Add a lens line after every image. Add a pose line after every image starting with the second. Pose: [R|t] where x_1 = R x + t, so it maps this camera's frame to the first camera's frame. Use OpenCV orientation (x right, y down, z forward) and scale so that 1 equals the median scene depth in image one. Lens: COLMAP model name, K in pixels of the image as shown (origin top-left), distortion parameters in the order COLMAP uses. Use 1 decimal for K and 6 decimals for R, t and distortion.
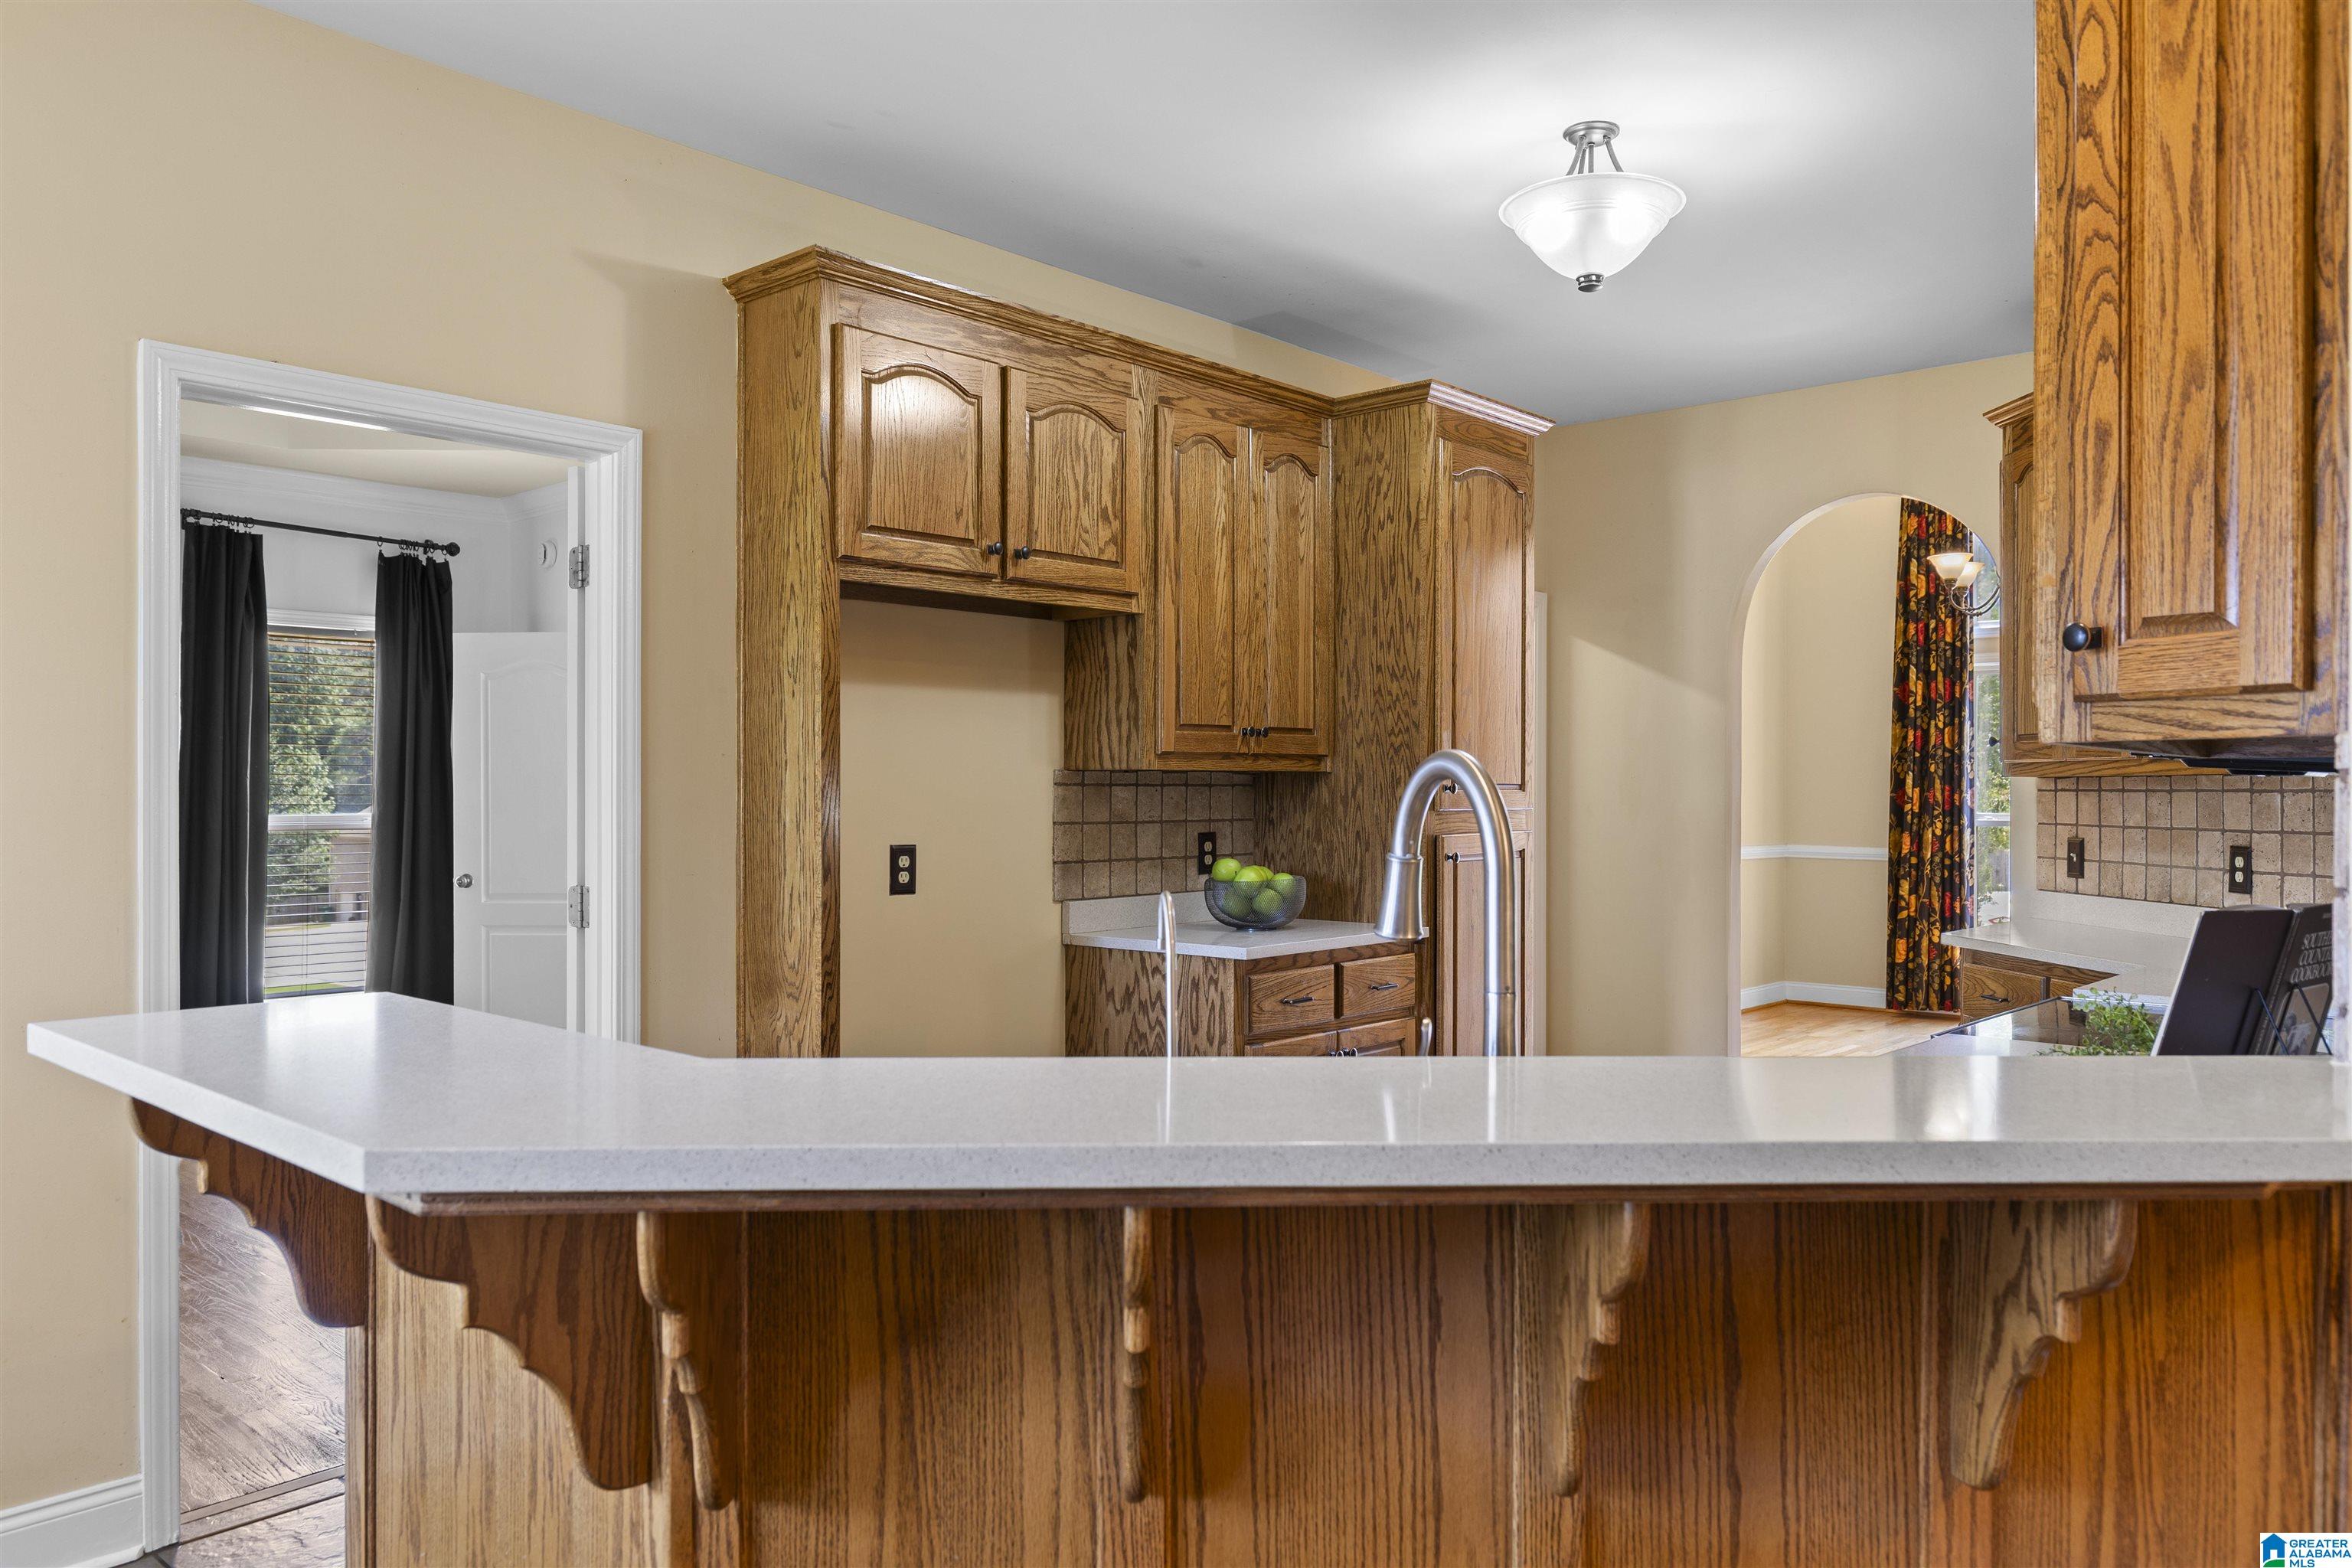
lens RADIAL K [[1656.0, 0, 1176.0], [0, 1656.0, 784.0], [0, 0, 1]] dist [-0.002525, -0.000147]
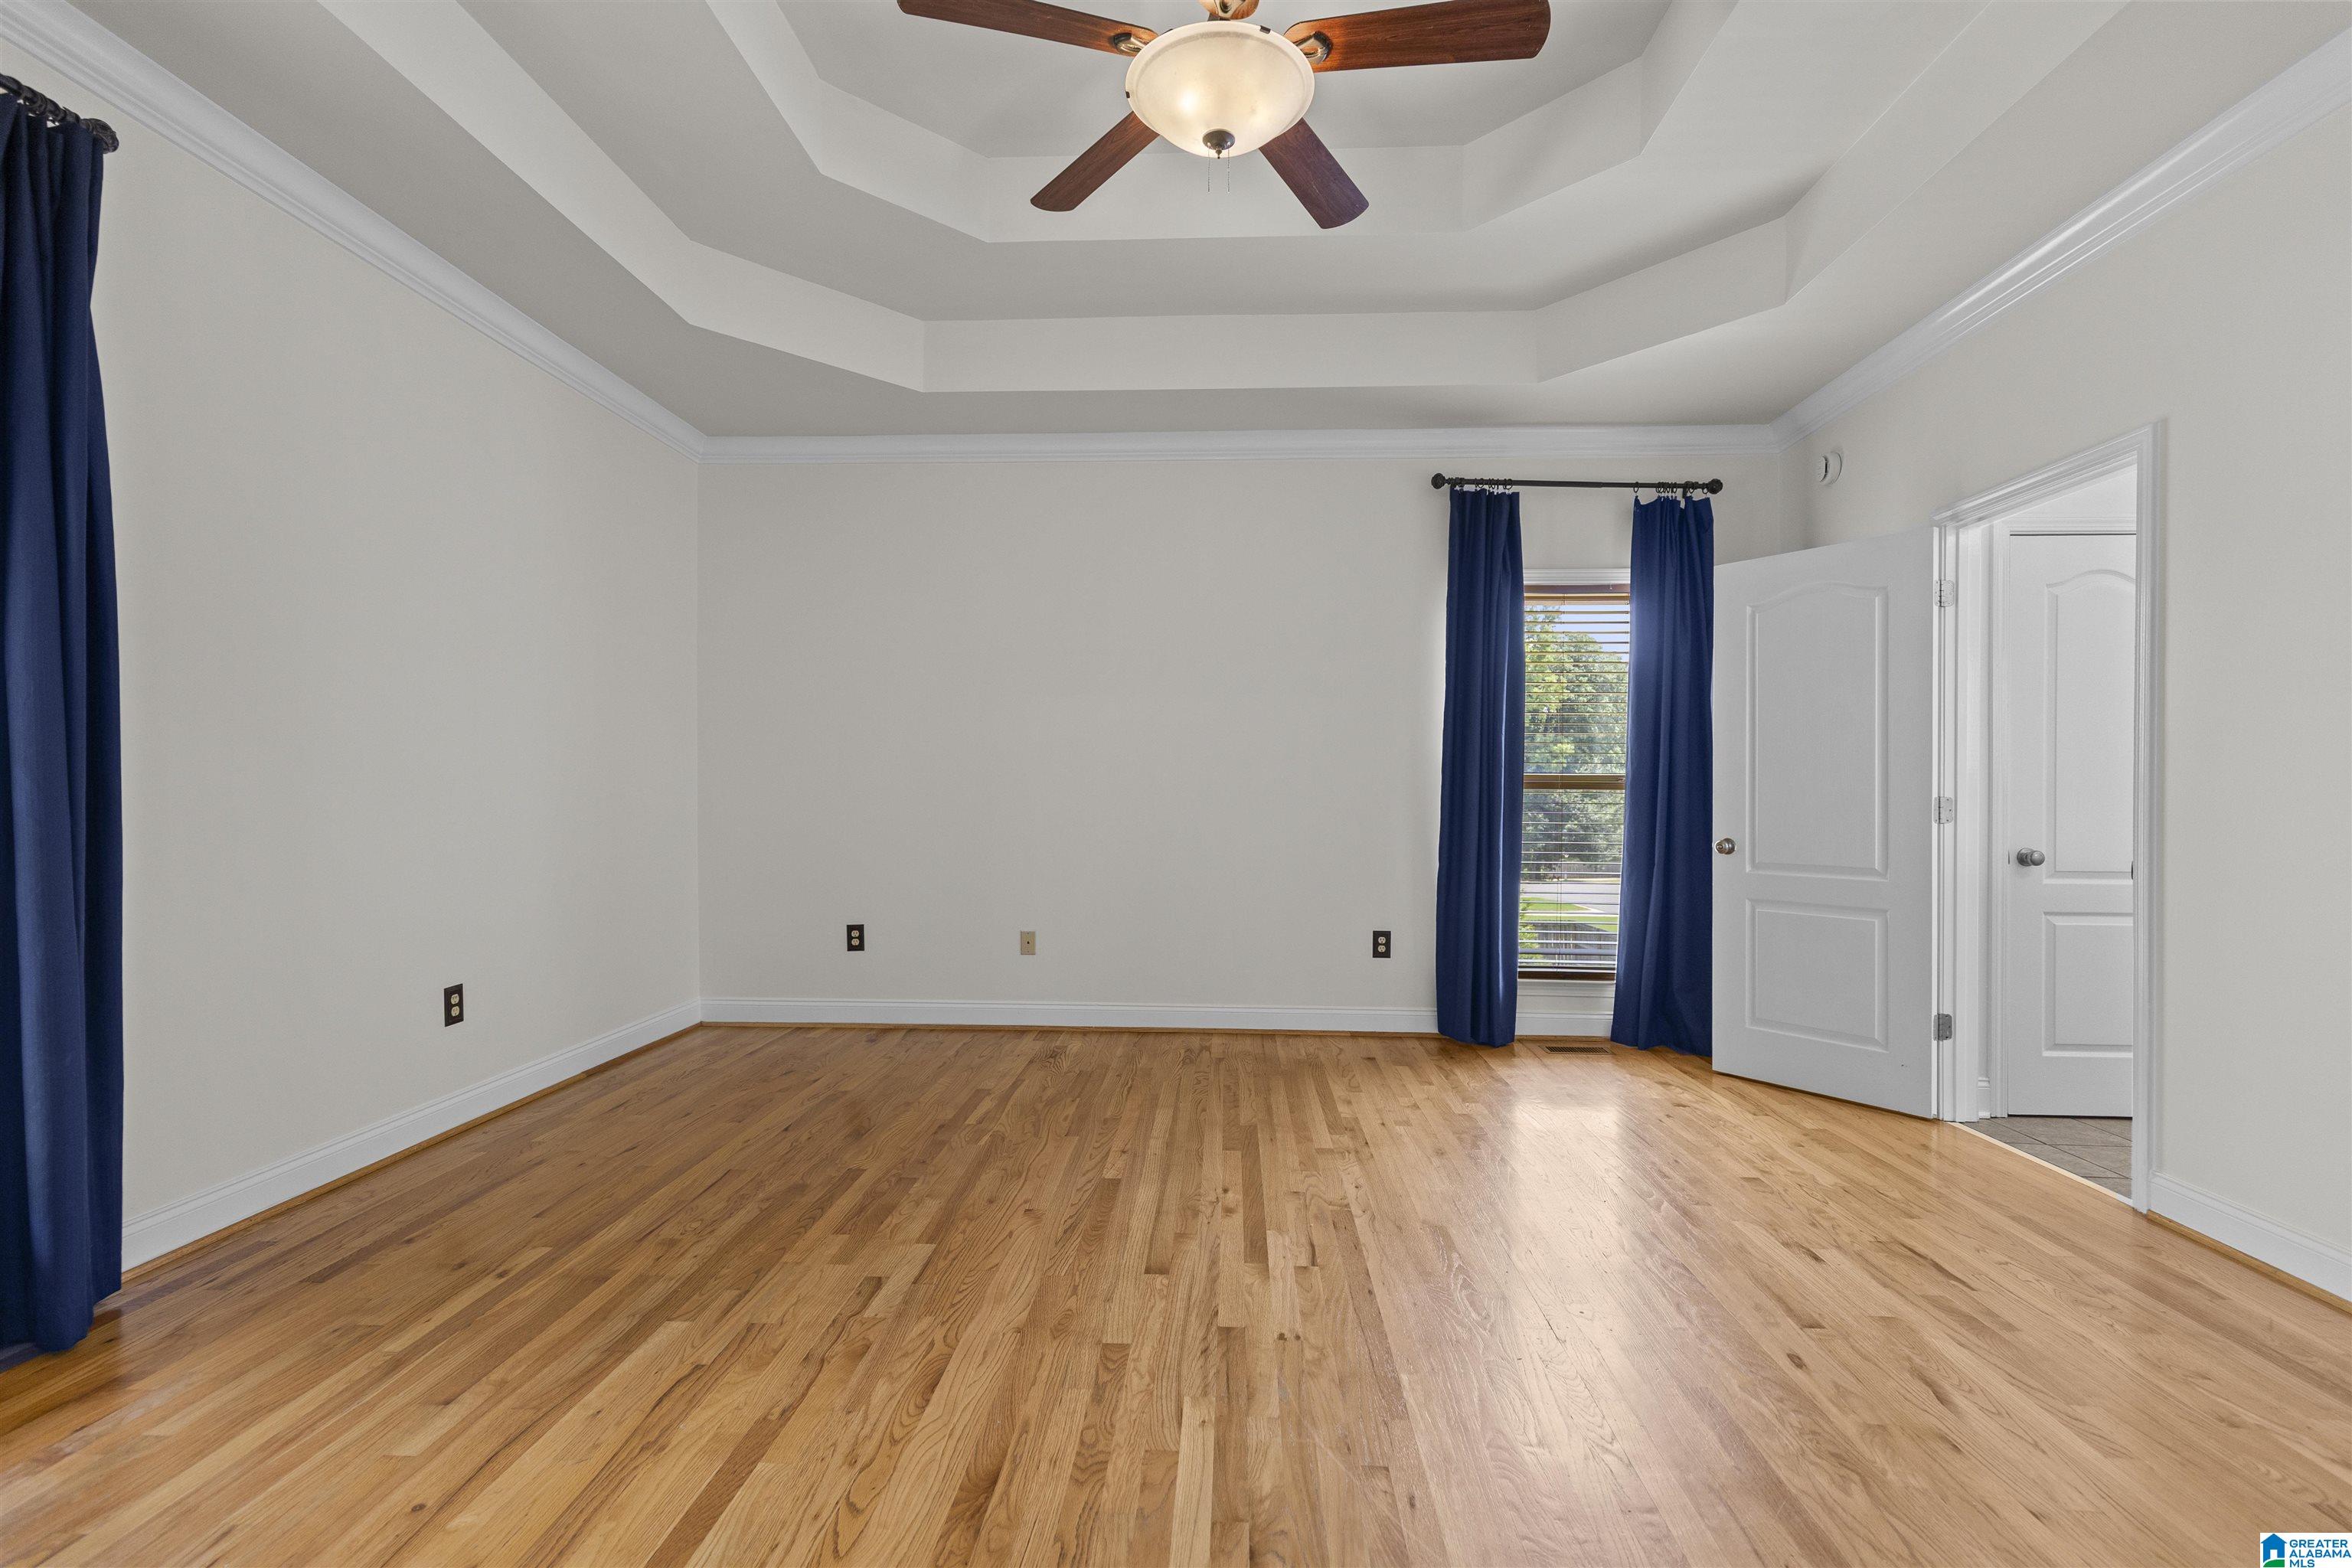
lens RADIAL K [[1065.9, 0, 1177.2], [0, 1065.9, 787.7], [0, 0, 1]] dist [0.012989, -0.000237]
pose [[0.637520, 0.002964, -0.770428, -0.288739], [-0.005800, 0.999983, -0.000952, 0.048182], [0.770412, 0.005075, 0.637526, 0.670394]]
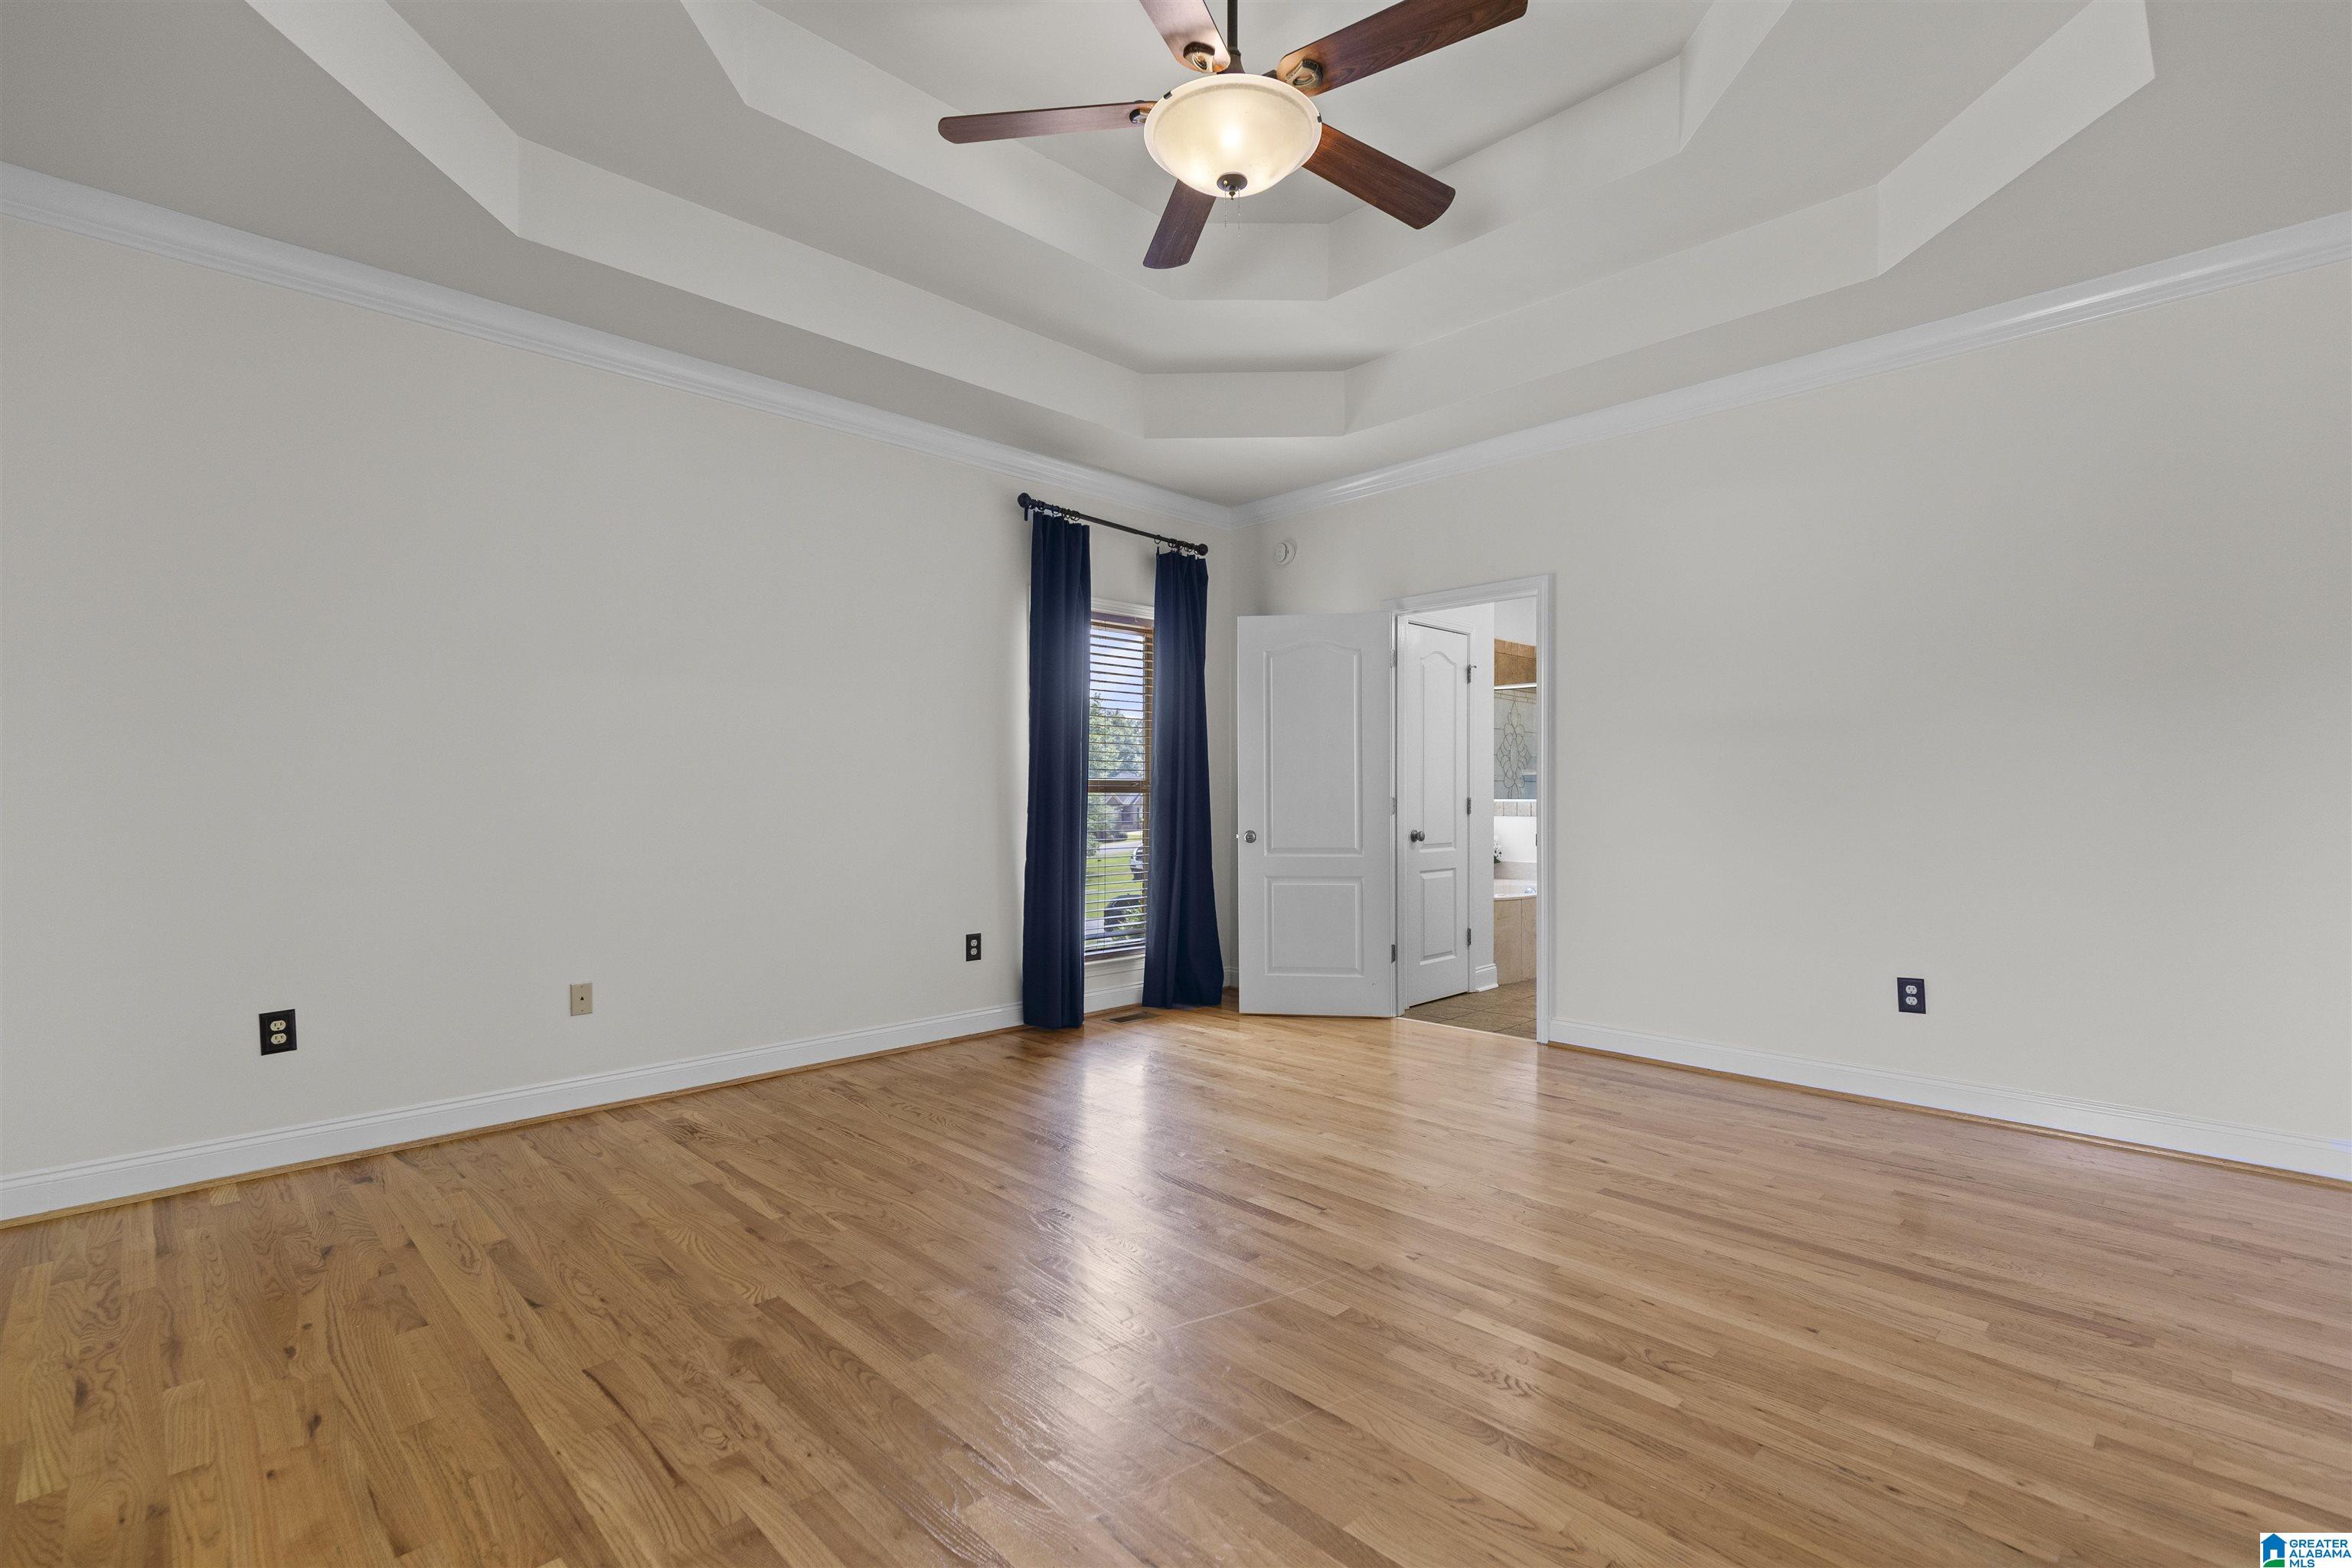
lens RADIAL K [[1067.7, 0, 1181.7], [0, 1067.7, 788.2], [0, 0, 1]] dist [0.010619, -0.000427]
pose [[0.998935, 0.000145, -0.046139, -0.717372], [-0.000347, 0.999990, -0.004370, 0.046721], [0.046138, 0.004382, 0.998925, 0.442226]]
